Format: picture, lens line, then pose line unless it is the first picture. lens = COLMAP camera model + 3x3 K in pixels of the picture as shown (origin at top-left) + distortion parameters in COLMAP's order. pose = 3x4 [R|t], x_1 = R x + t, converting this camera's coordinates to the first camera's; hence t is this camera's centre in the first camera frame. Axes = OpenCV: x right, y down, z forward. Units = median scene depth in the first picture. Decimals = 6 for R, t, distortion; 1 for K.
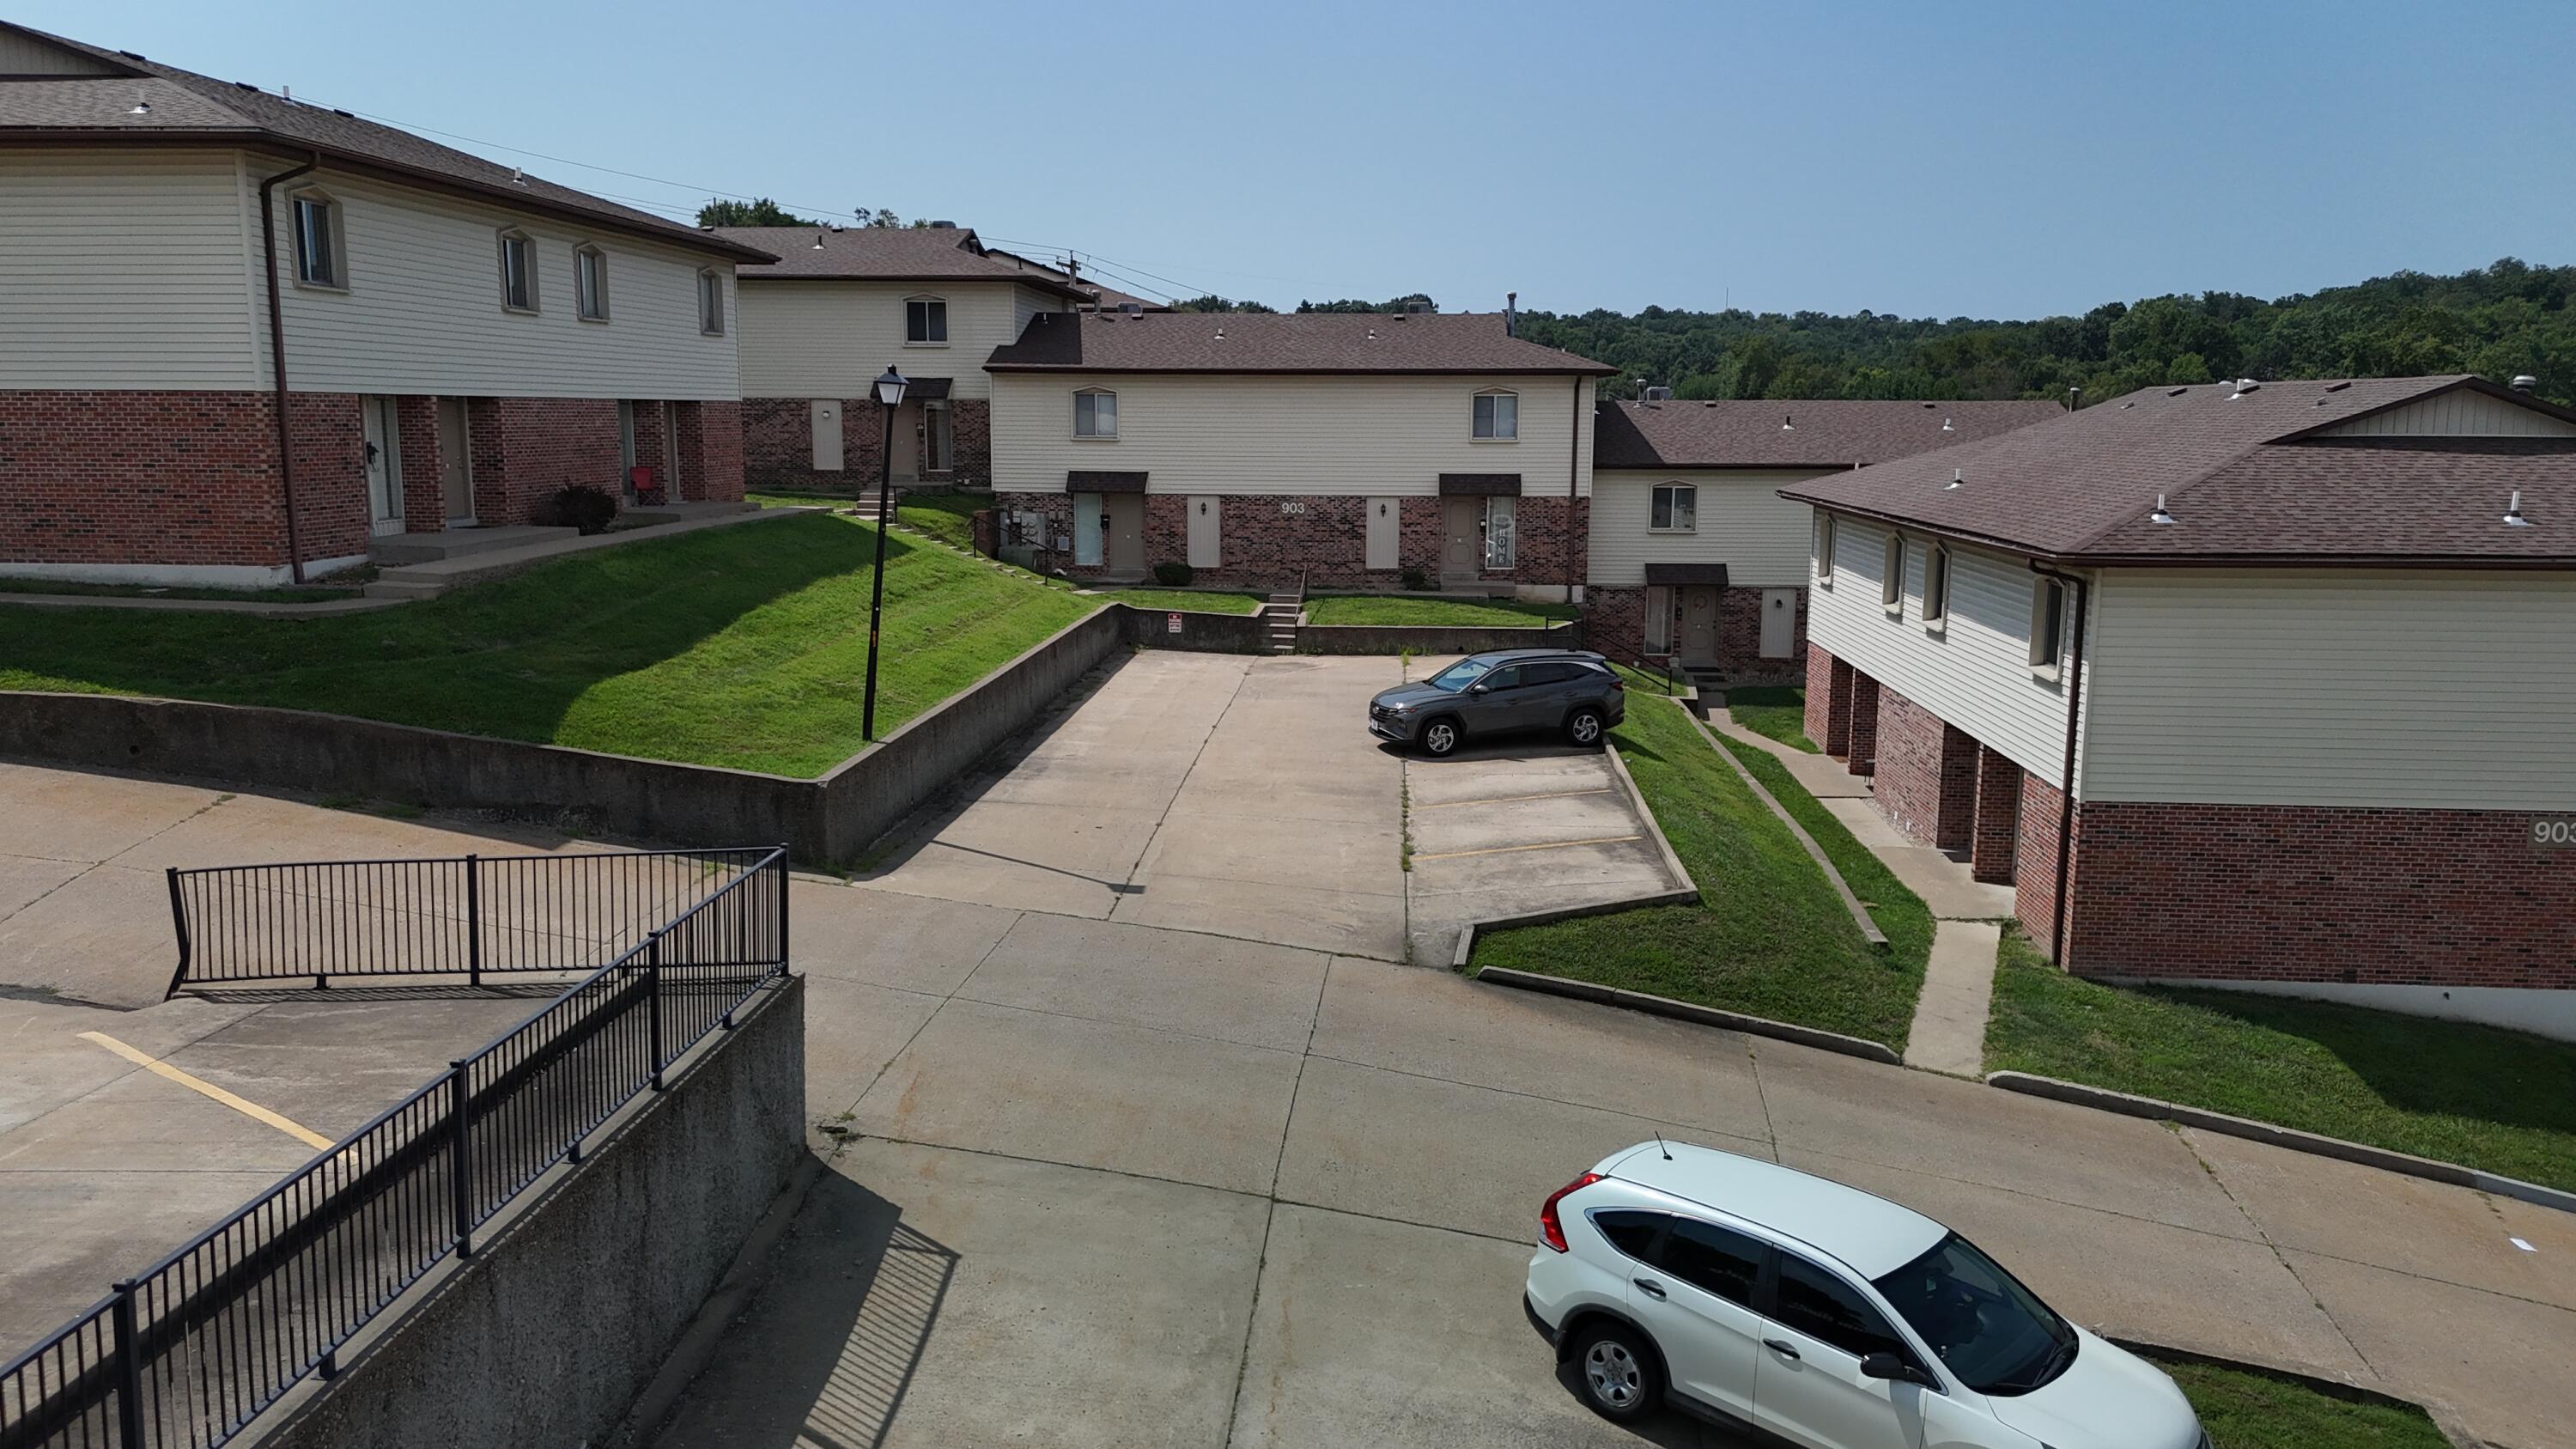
lens RADIAL K [[1897.3, 0, 1290.6], [0, 1897.3, 726.4], [0, 0, 1]] dist [0.063460, -0.058623]
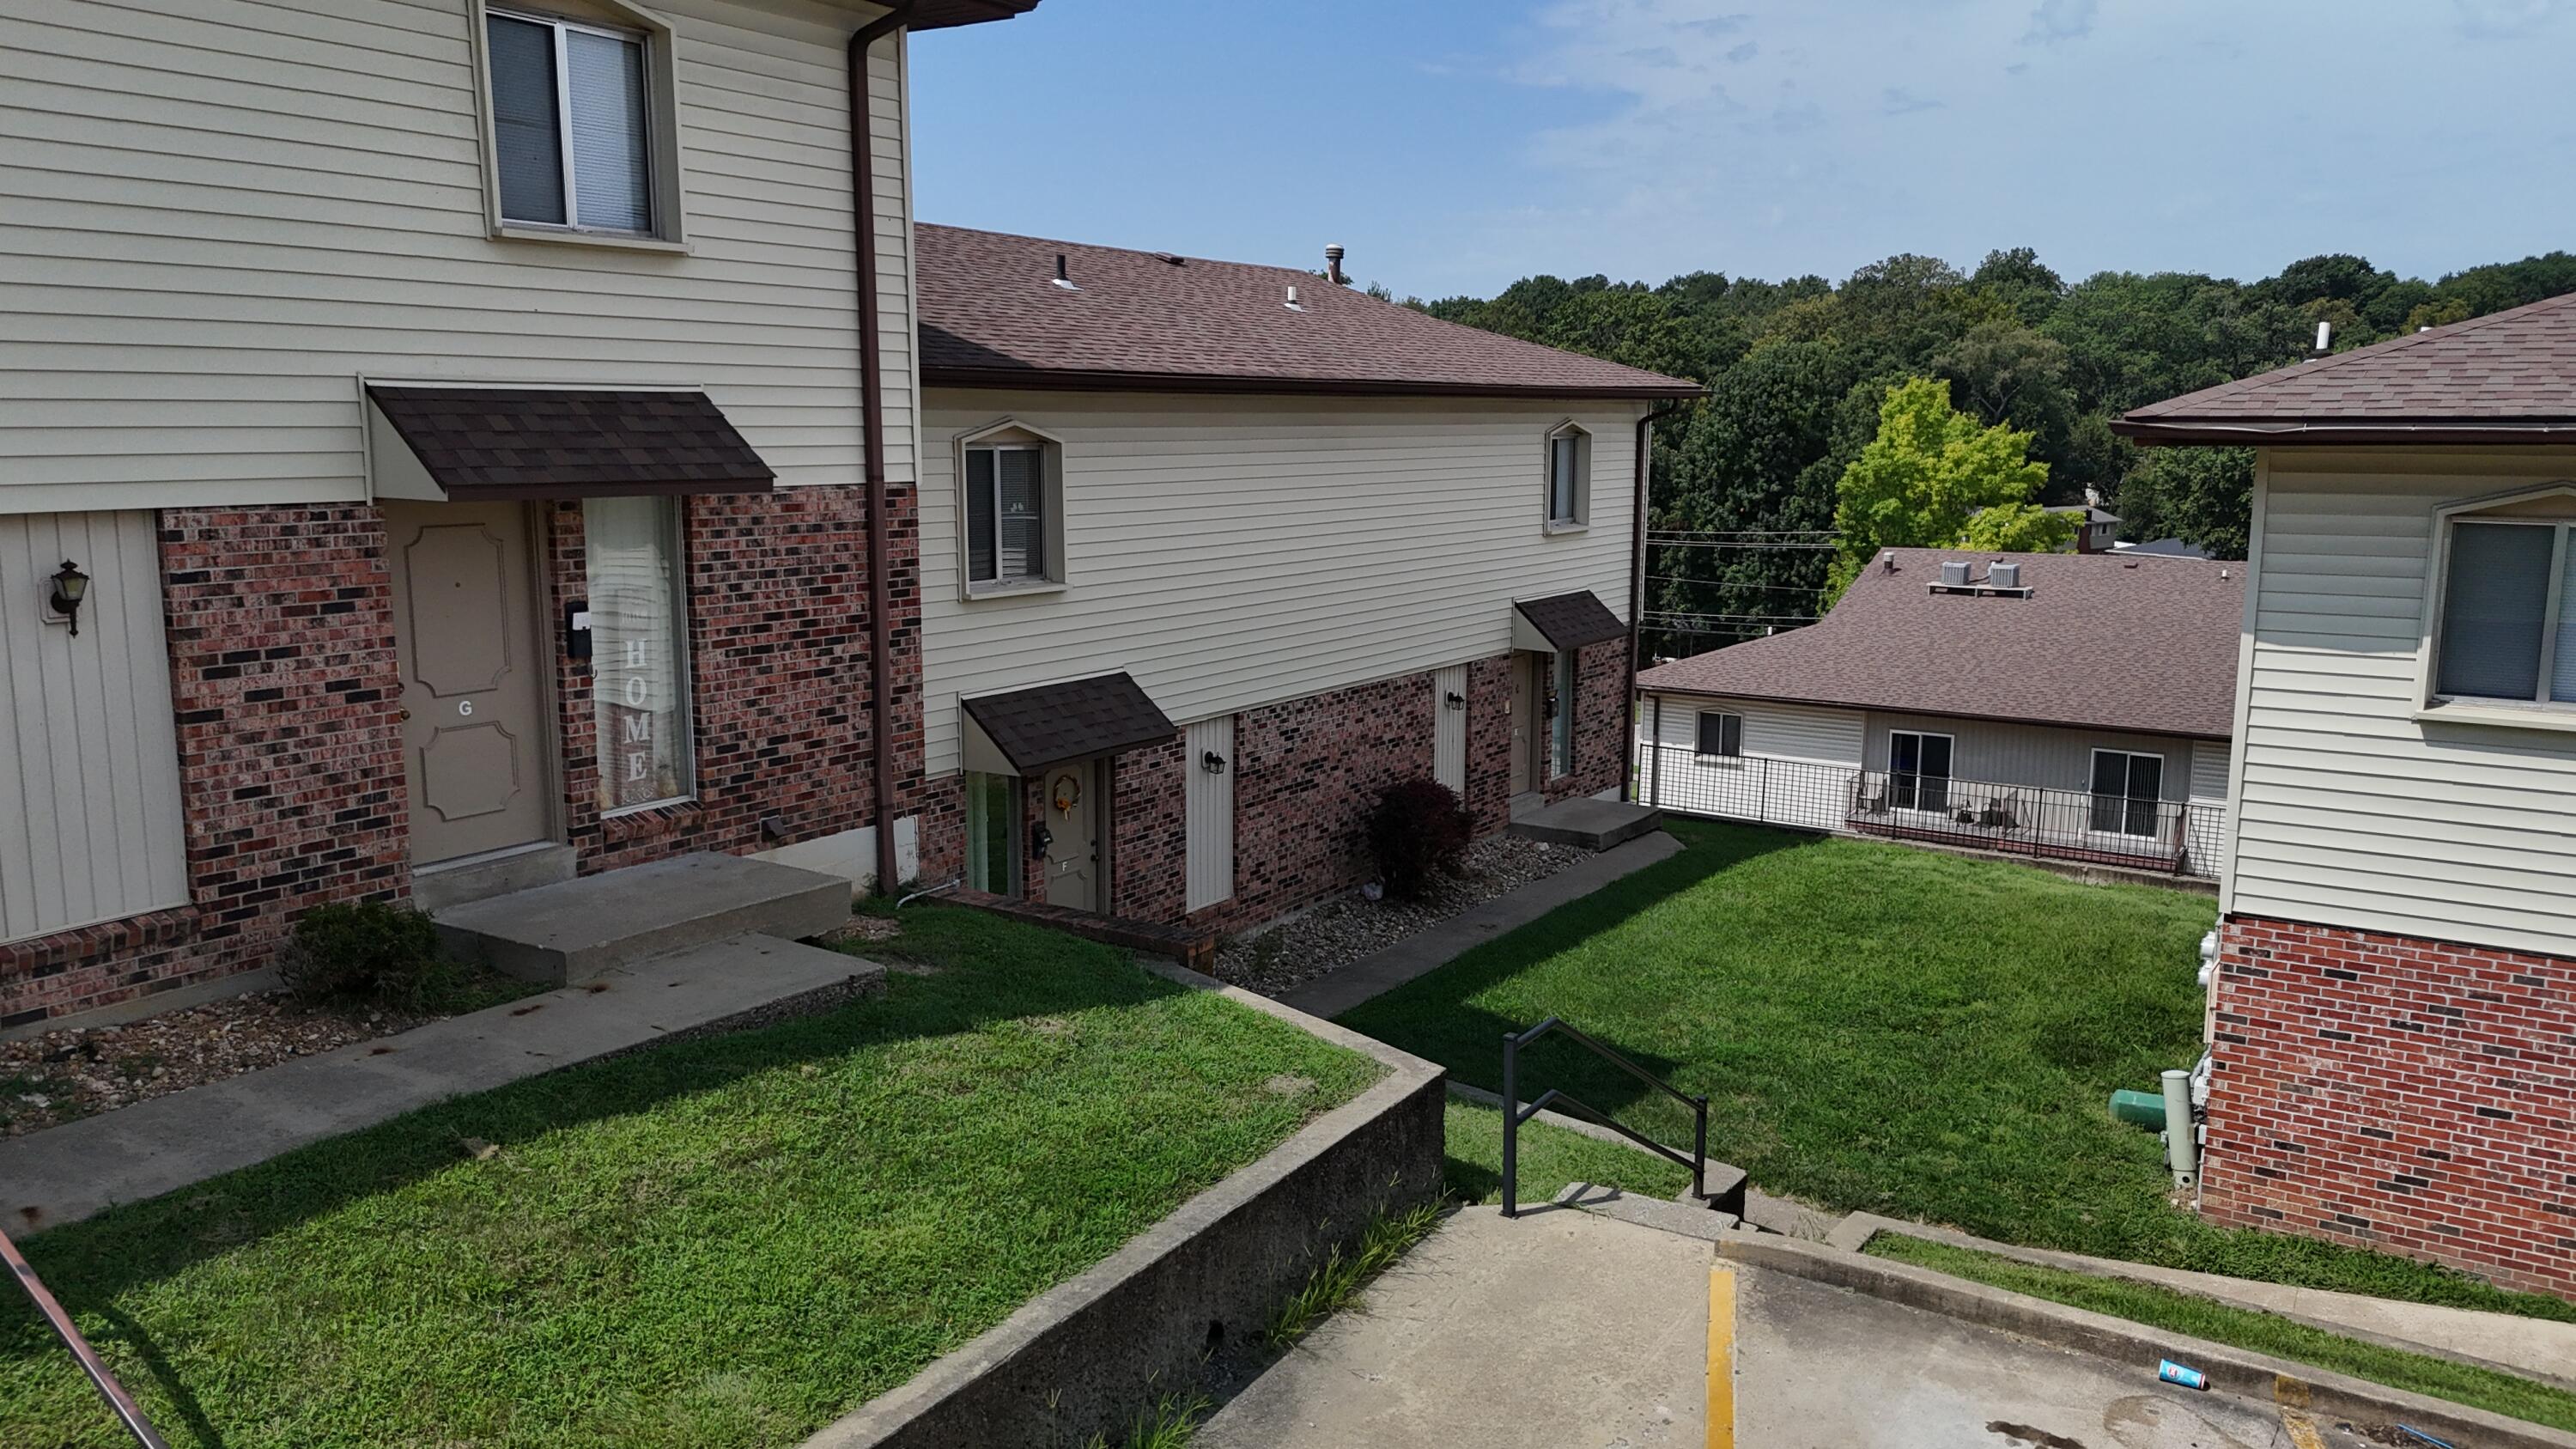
lens RADIAL K [[1897.3, 0, 1289.9], [0, 1897.3, 723.0], [0, 0, 1]] dist [0.063460, -0.058623]
pose [[0.494012, -0.145404, 0.857211, -0.048227], [0.143786, 0.986004, 0.084386, -0.102801], [-0.857484, 0.081568, 0.508005, 0.826883]]
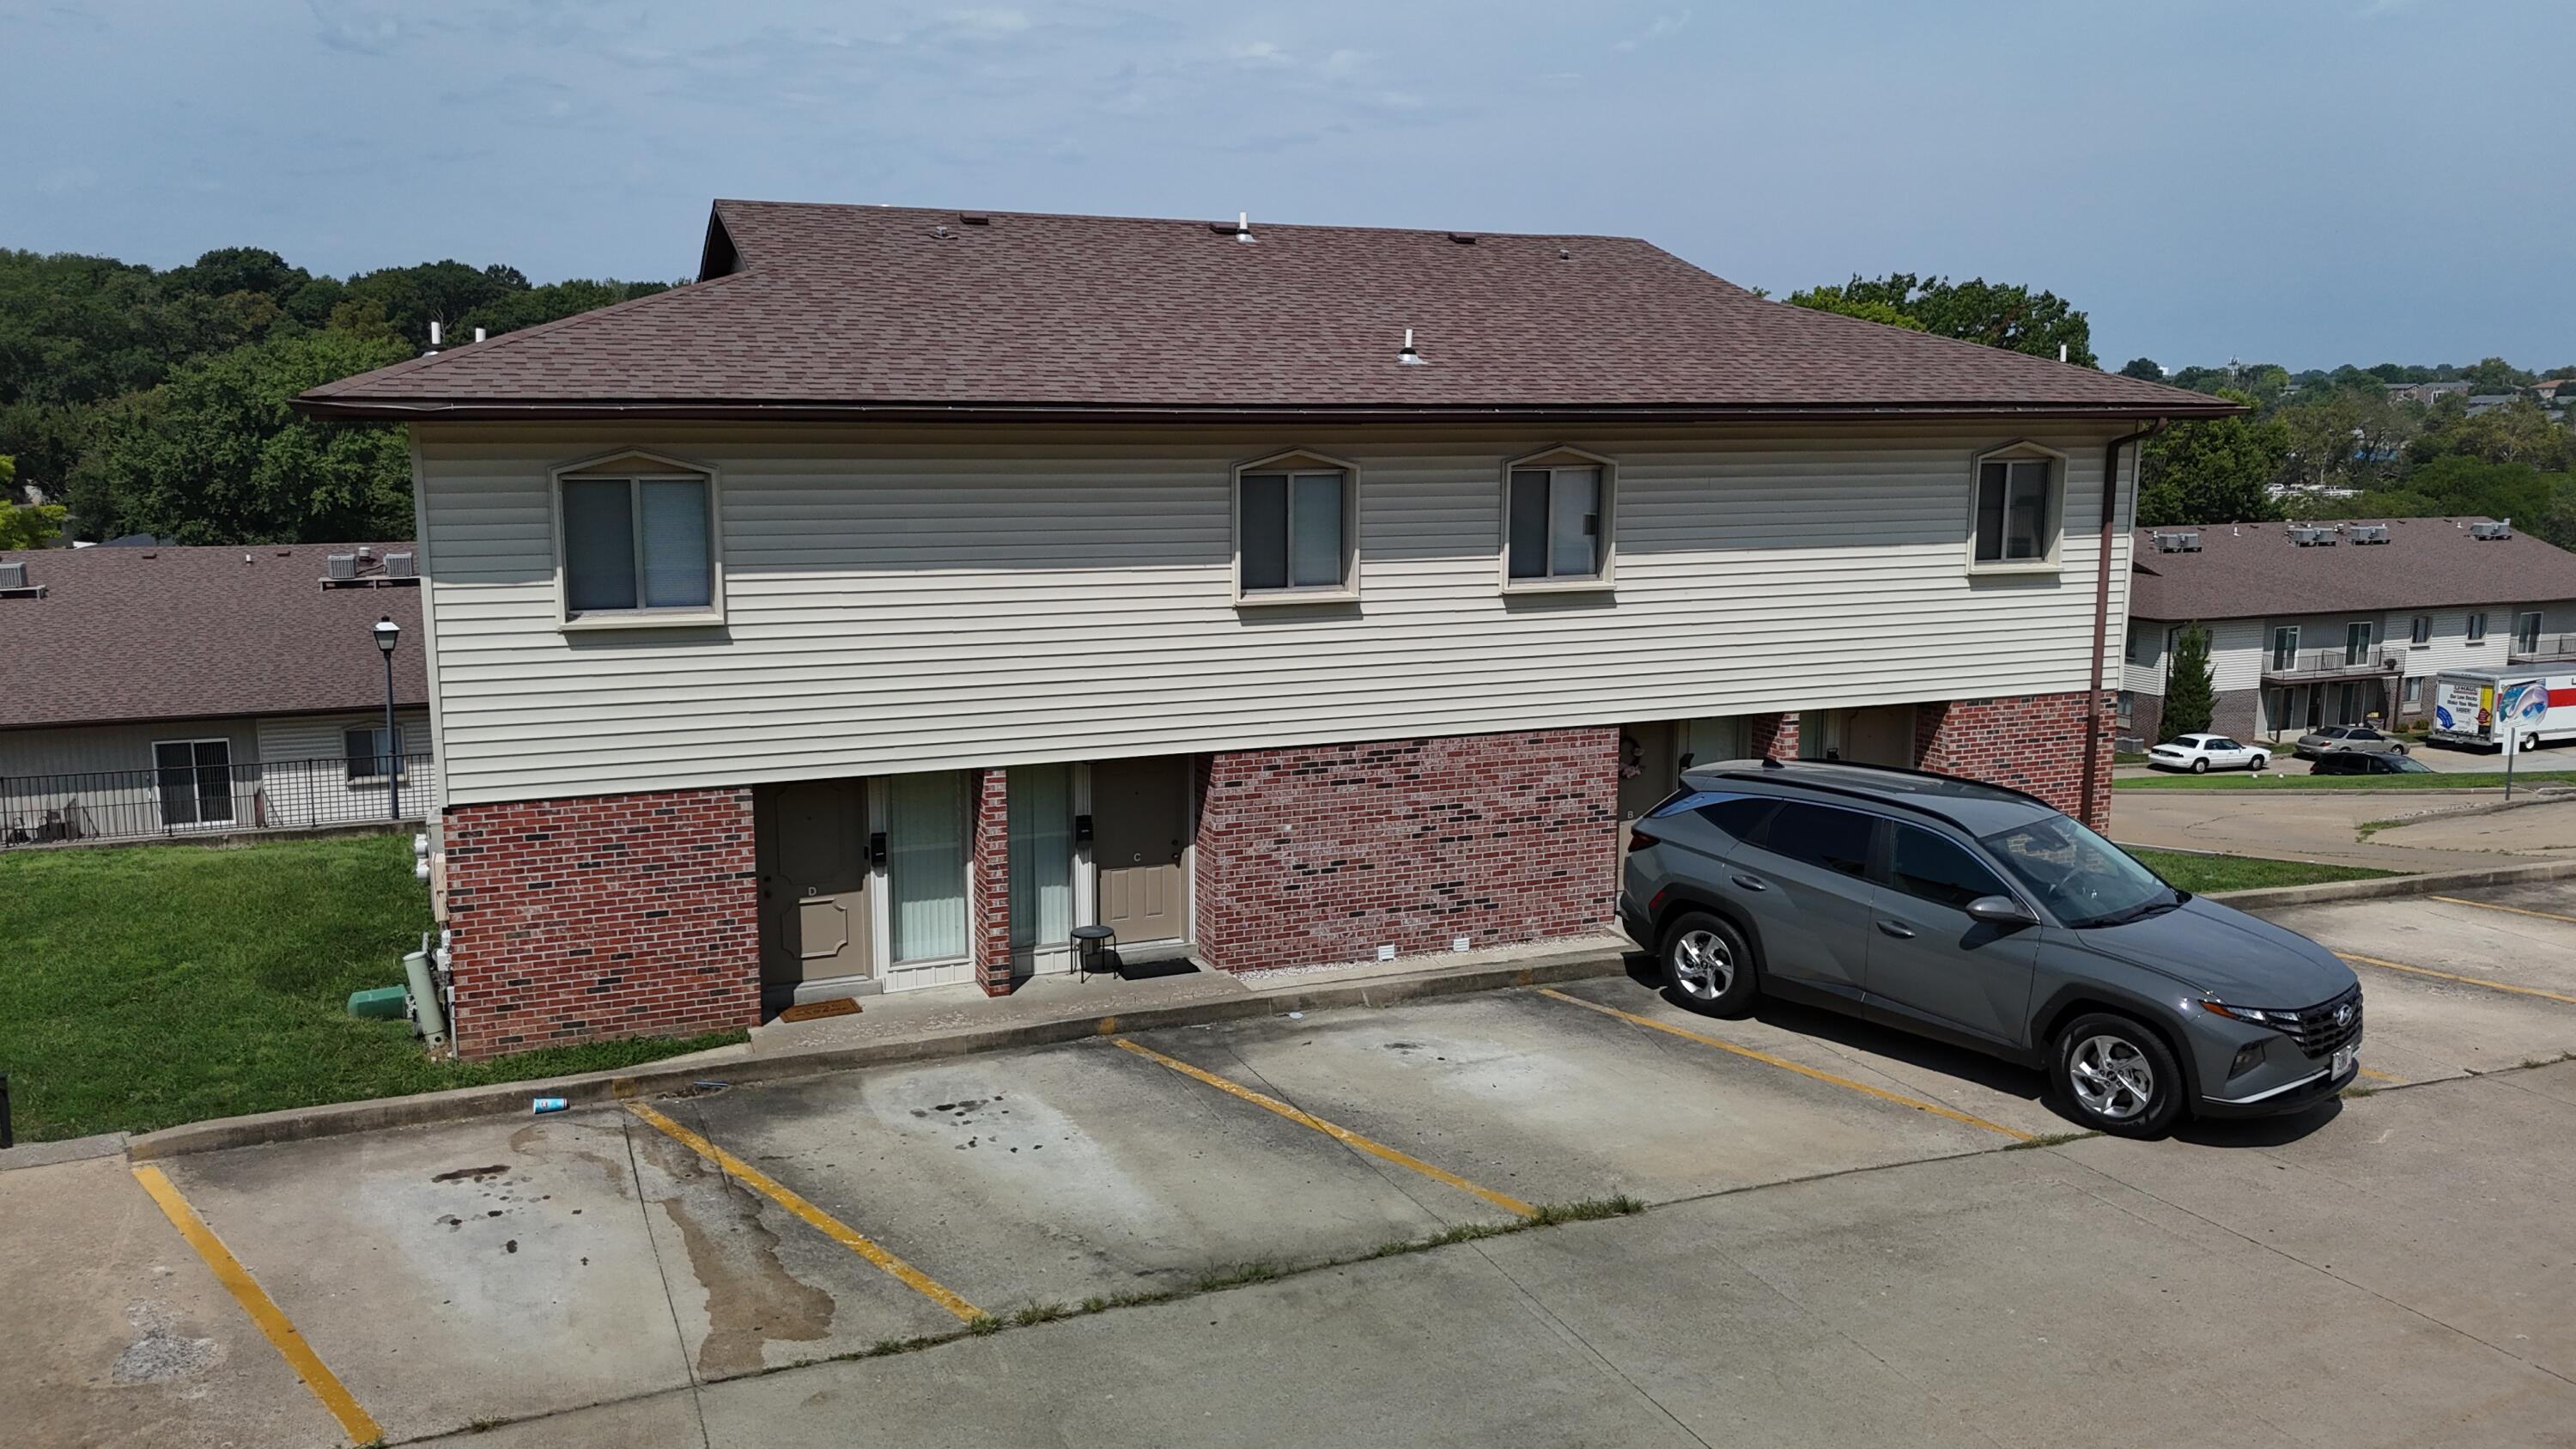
lens RADIAL K [[1897.3, 0, 1281.2], [0, 1897.3, 721.5], [0, 0, 1]] dist [0.063460, -0.058623]
pose [[-0.440254, -0.152835, 0.884770, -0.103107], [0.144130, 0.960598, 0.237651, -0.105843], [-0.886230, 0.232149, -0.400879, 0.852920]]
